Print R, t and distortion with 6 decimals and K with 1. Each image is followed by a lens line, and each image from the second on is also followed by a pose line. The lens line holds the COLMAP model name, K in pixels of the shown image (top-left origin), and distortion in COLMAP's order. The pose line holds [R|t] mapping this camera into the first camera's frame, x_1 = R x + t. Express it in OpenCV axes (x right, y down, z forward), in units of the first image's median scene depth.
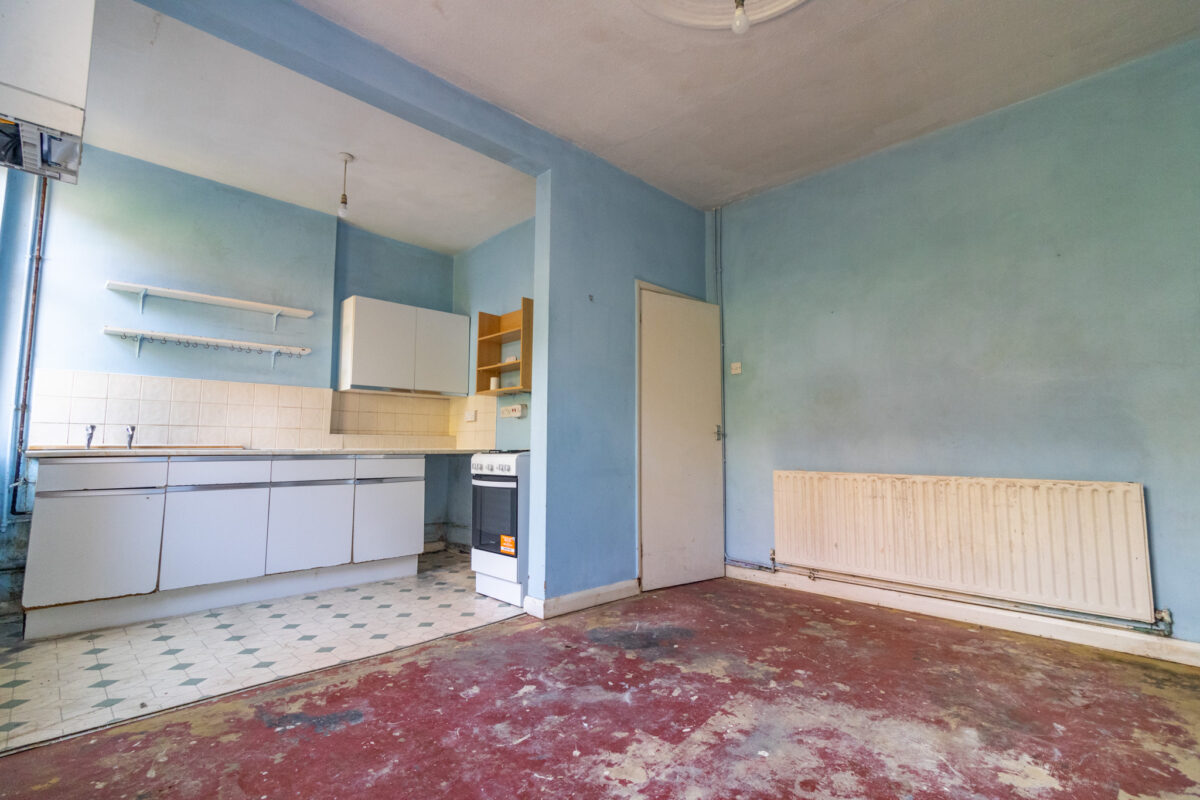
lens RADIAL K [[533.8, 0, 594.6], [0, 533.8, 397.6], [0, 0, 1]] dist [-0.002807, 0.000323]
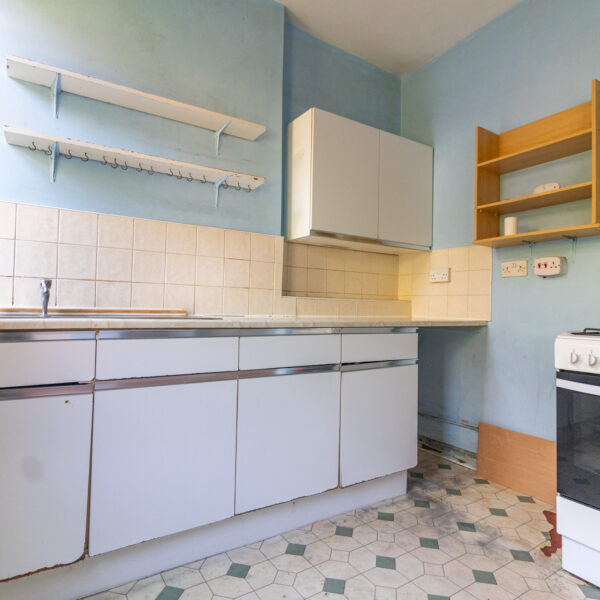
lens RADIAL K [[406.7, 0, 301.3], [0, 406.7, 298.0], [0, 0, 1]] dist [-0.002297, 0.000328]
pose [[0.978178, 0.017987, -0.206990, -0.585911], [-0.003655, 0.997581, 0.069417, 0.051597], [0.207738, -0.067145, 0.975877, 0.737684]]
